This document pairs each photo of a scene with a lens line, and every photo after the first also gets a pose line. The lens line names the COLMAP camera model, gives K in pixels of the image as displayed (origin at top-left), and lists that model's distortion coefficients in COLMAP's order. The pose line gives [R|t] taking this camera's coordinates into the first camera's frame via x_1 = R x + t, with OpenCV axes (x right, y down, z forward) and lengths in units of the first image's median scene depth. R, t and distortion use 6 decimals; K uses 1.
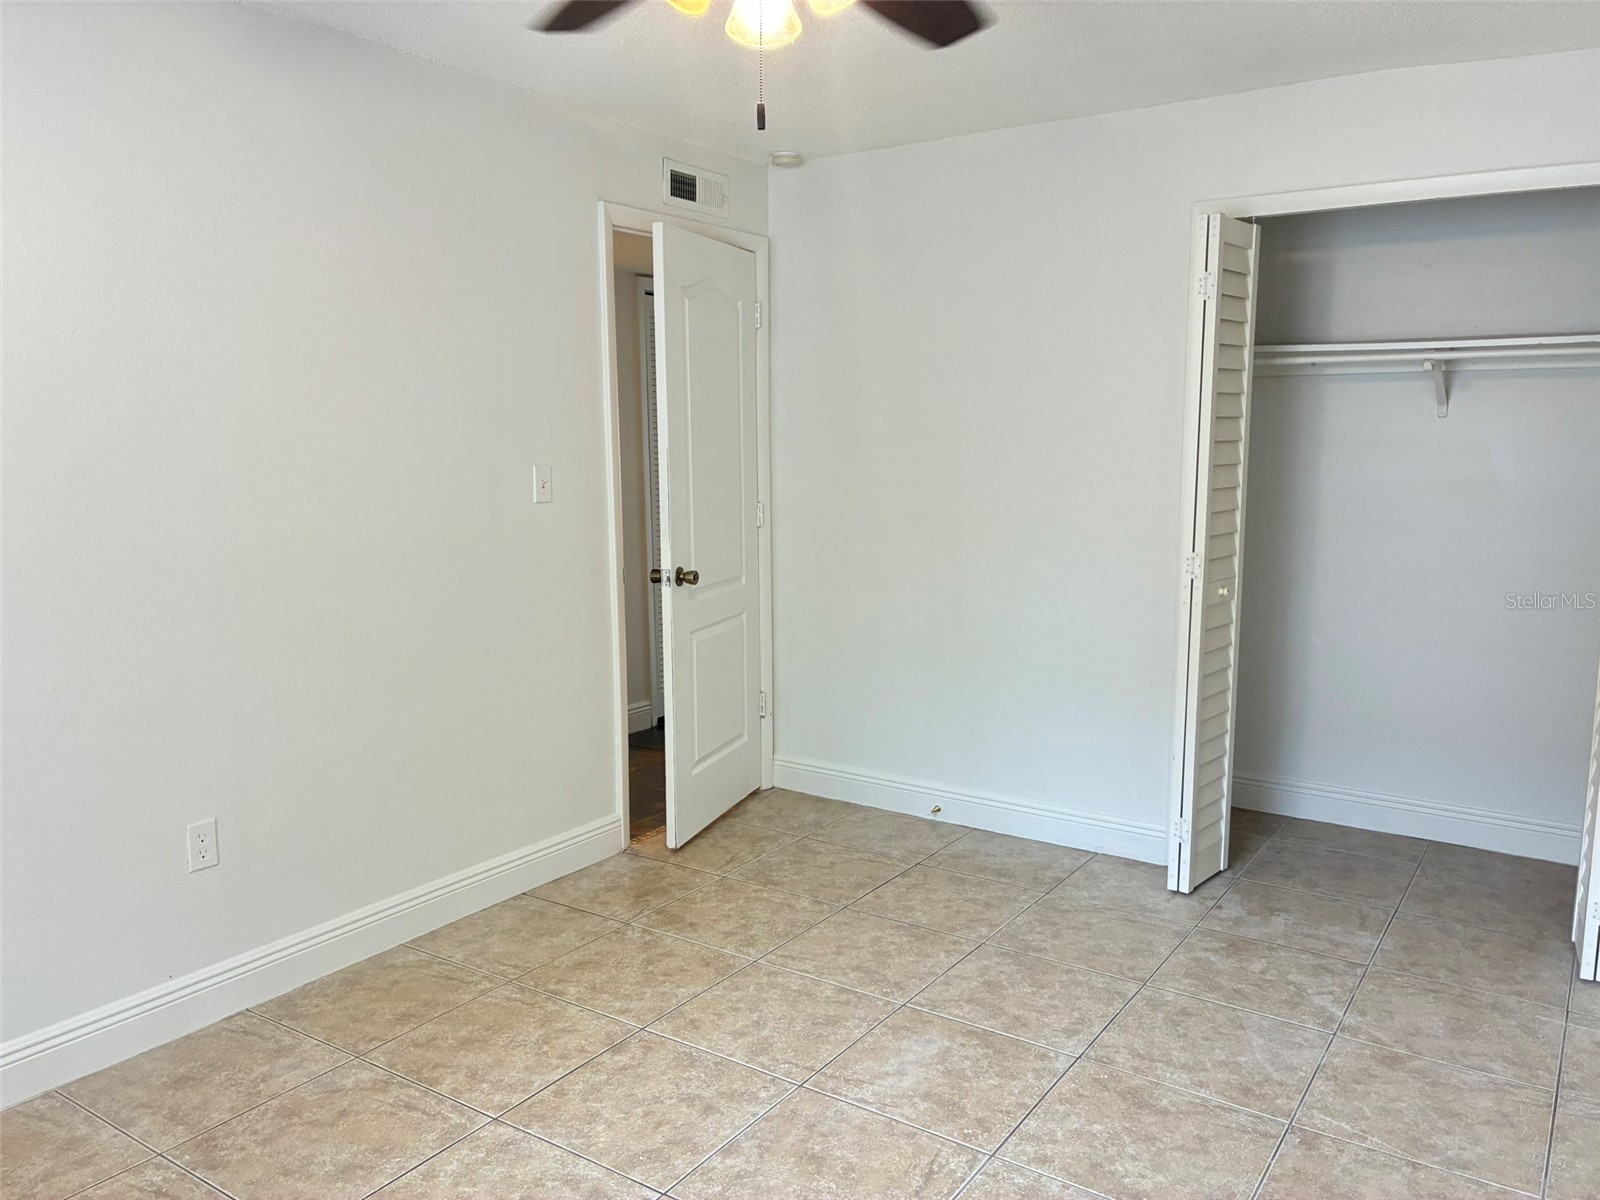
lens RADIAL K [[1220.4, 0, 802.8], [0, 1220.4, 604.3], [0, 0, 1]] dist [0.056404, -0.045699]
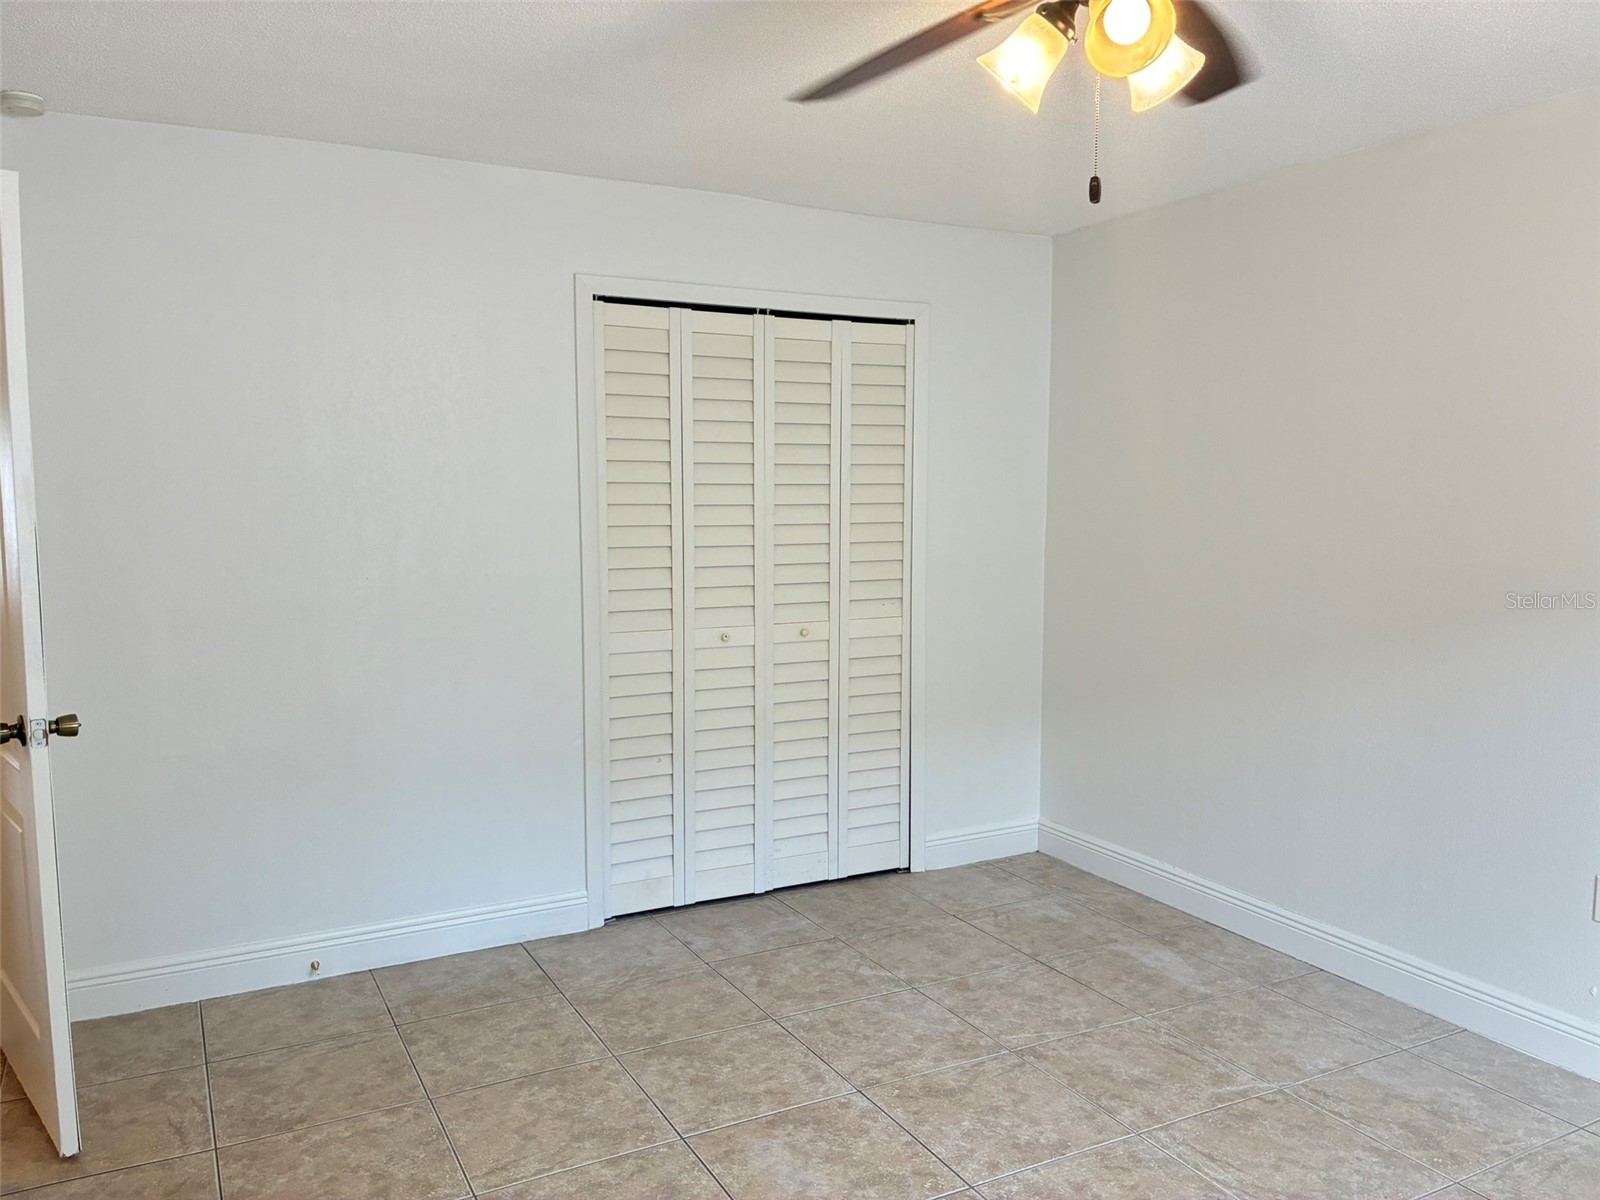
lens RADIAL K [[1225.3, 0, 804.9], [0, 1225.3, 603.6], [0, 0, 1]] dist [0.040594, -0.041431]
pose [[0.469774, -0.082432, 0.878930, -0.553476], [0.124554, 0.991860, 0.026451, -0.062709], [-0.873956, 0.097048, 0.476217, 0.401855]]
